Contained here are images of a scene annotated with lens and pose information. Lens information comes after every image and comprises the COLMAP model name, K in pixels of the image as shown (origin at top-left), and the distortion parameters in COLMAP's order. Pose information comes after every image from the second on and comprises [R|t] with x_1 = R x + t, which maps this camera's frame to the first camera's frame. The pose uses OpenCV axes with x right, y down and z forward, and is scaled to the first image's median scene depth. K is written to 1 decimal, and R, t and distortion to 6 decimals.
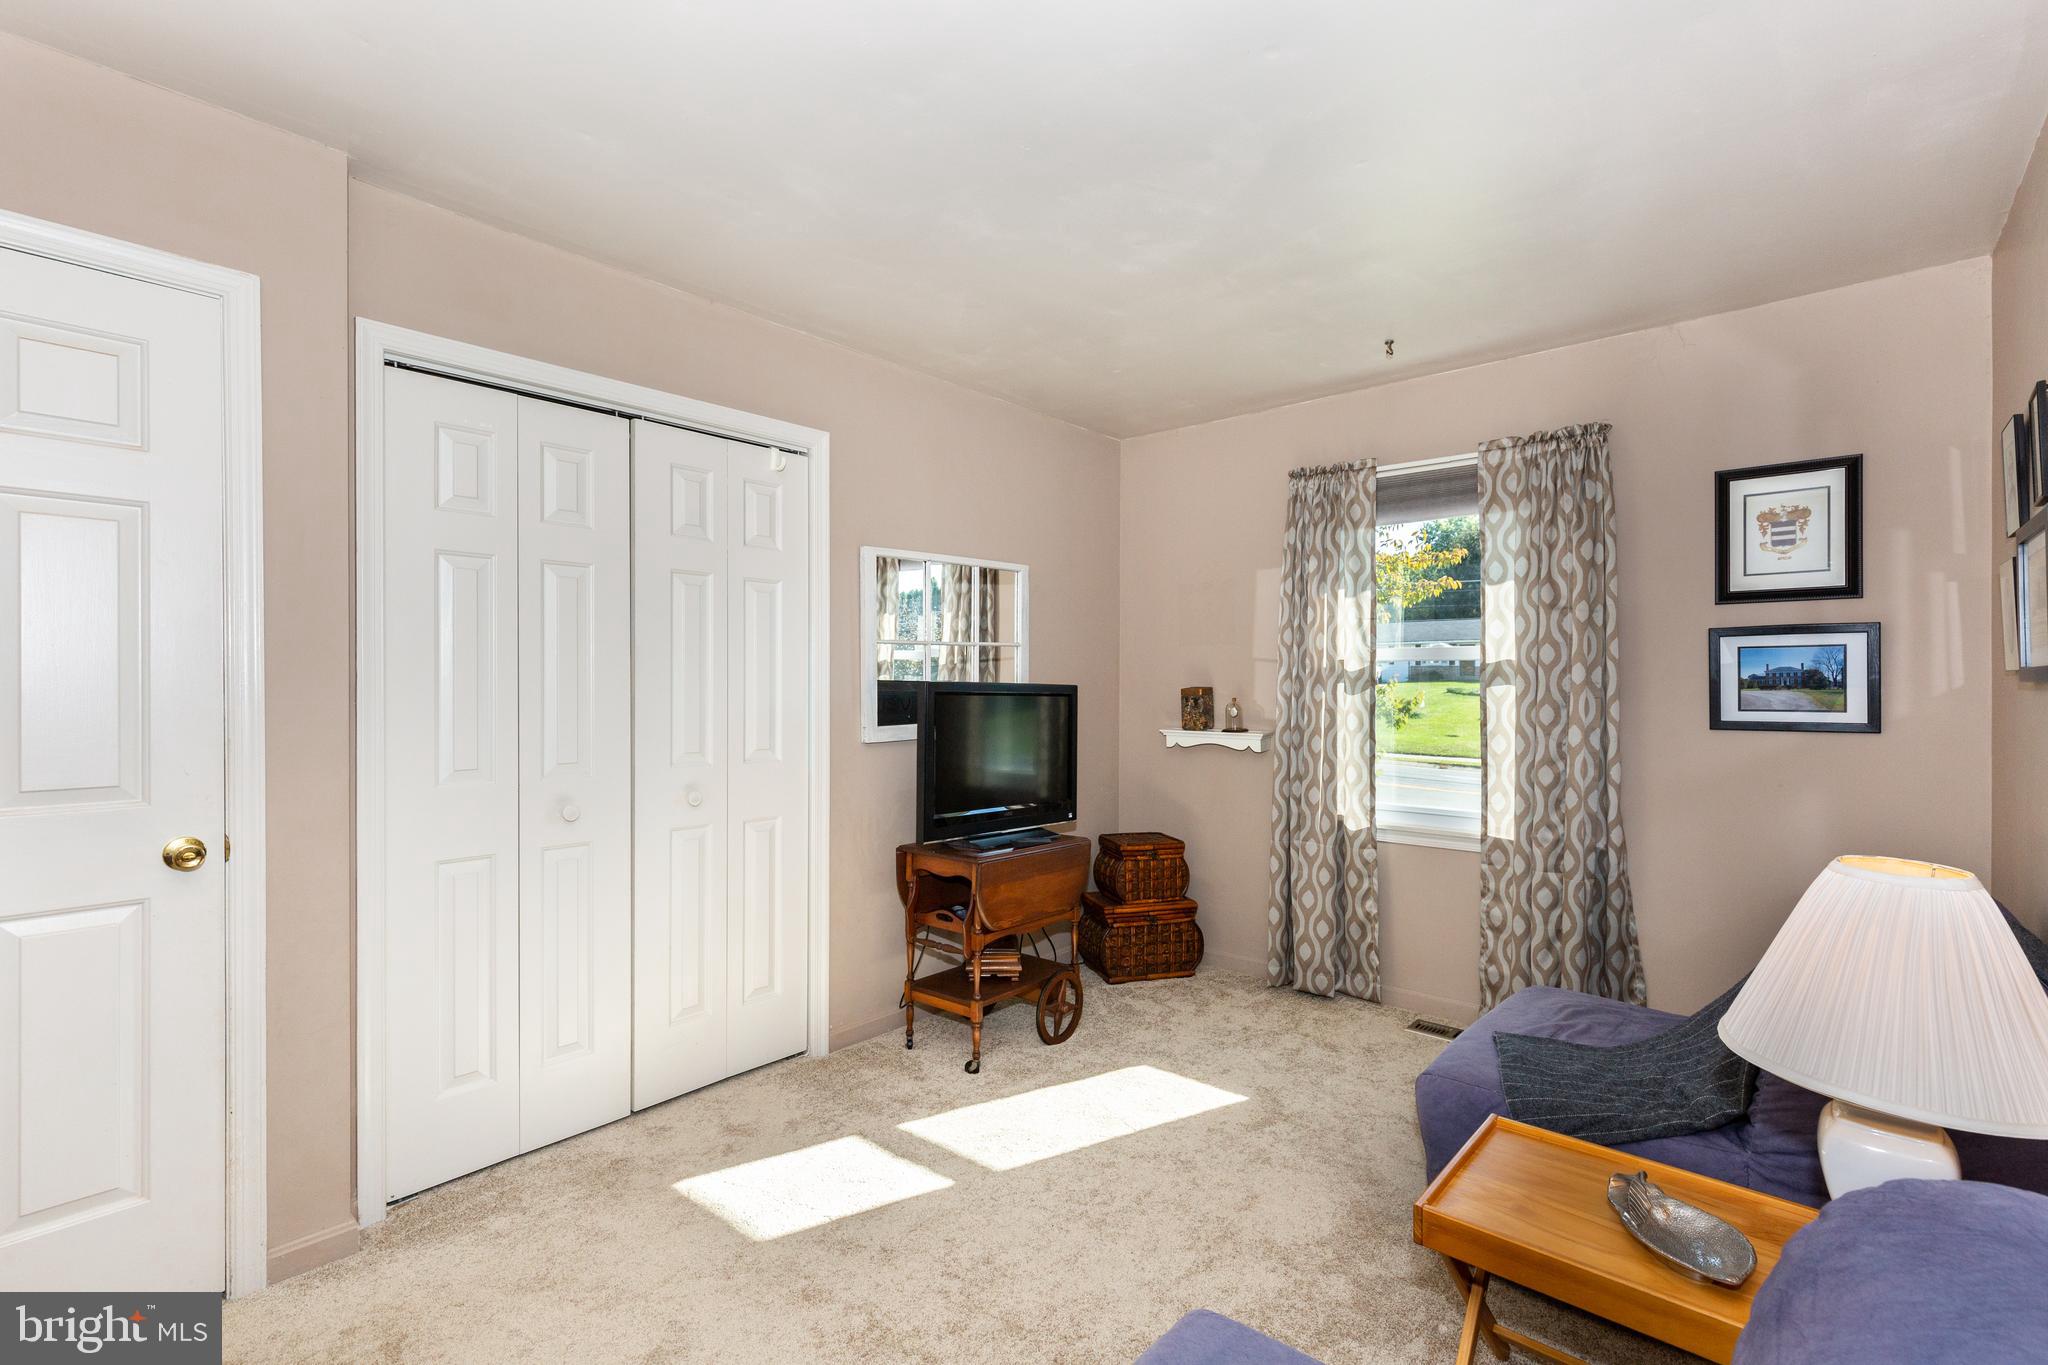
lens RADIAL K [[914.9, 0, 1015.5], [0, 914.9, 684.3], [0, 0, 1]] dist [0.004296, -0.000326]
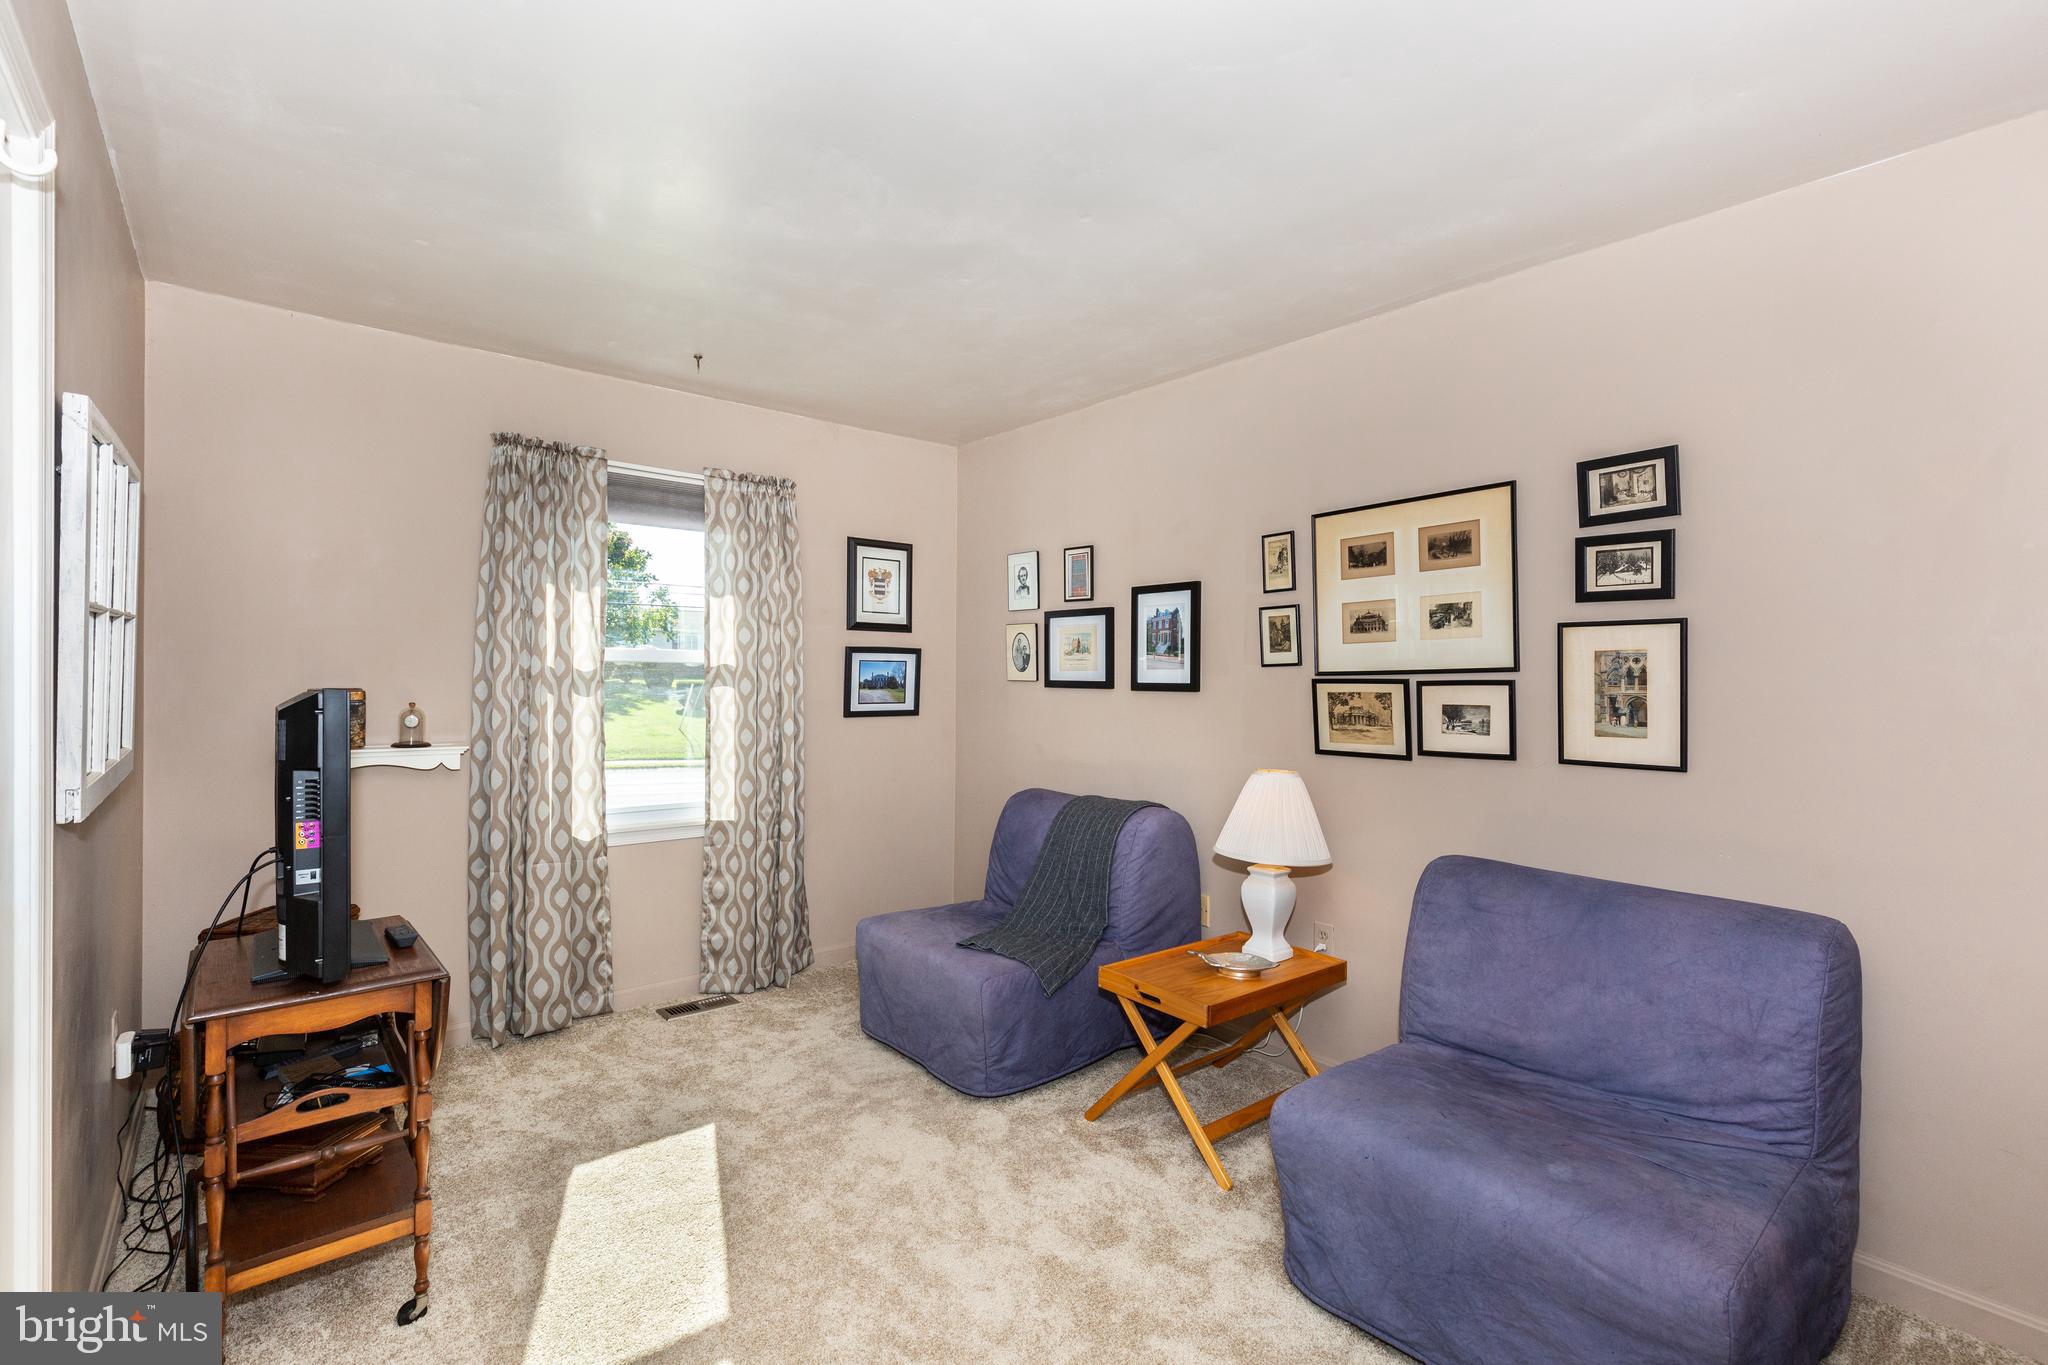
lens RADIAL K [[914.9, 0, 1015.5], [0, 914.9, 684.3], [0, 0, 1]] dist [0.004296, -0.000326]
pose [[0.163611, -0.004233, 0.986516, -0.531262], [-0.009114, 0.999942, 0.005802, -0.011427], [-0.986483, -0.009940, 0.163563, 0.451321]]
